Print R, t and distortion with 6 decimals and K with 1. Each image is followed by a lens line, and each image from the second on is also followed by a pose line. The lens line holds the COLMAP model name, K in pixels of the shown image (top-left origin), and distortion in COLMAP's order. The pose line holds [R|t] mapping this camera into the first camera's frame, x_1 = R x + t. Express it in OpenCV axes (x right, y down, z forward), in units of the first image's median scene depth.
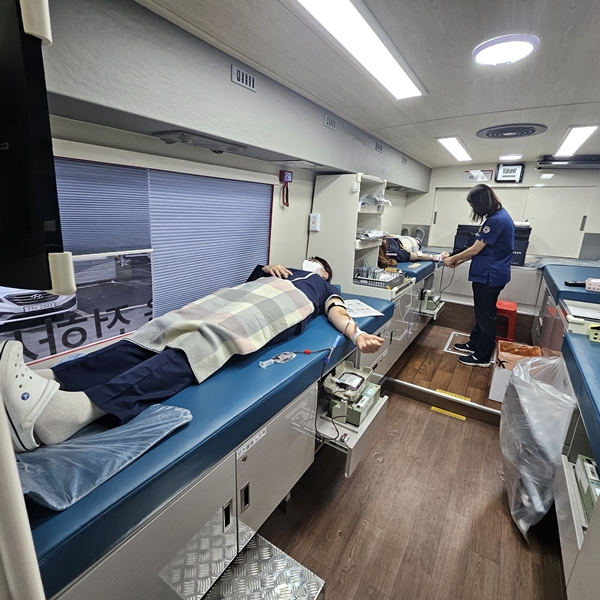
lens RADIAL K [[321.8, 0, 298.9], [0, 321.8, 297.2], [0, 0, 1]] dist [0.005152, -0.000098]
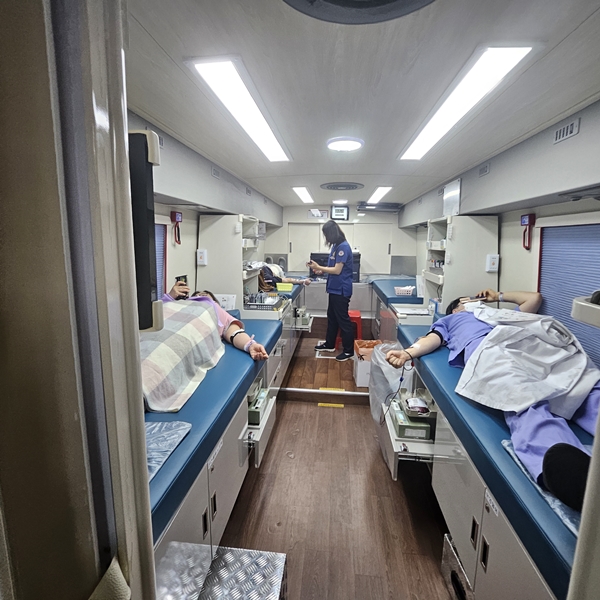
lens RADIAL K [[321.8, 0, 301.0], [0, 321.8, 297.6], [0, 0, 1]] dist [0.005152, -0.000098]
pose [[0.892252, -0.096855, 0.441029, -0.138092], [0.132430, 0.989904, -0.050526, -0.000023], [-0.431682, 0.103487, 0.896070, -0.092009]]
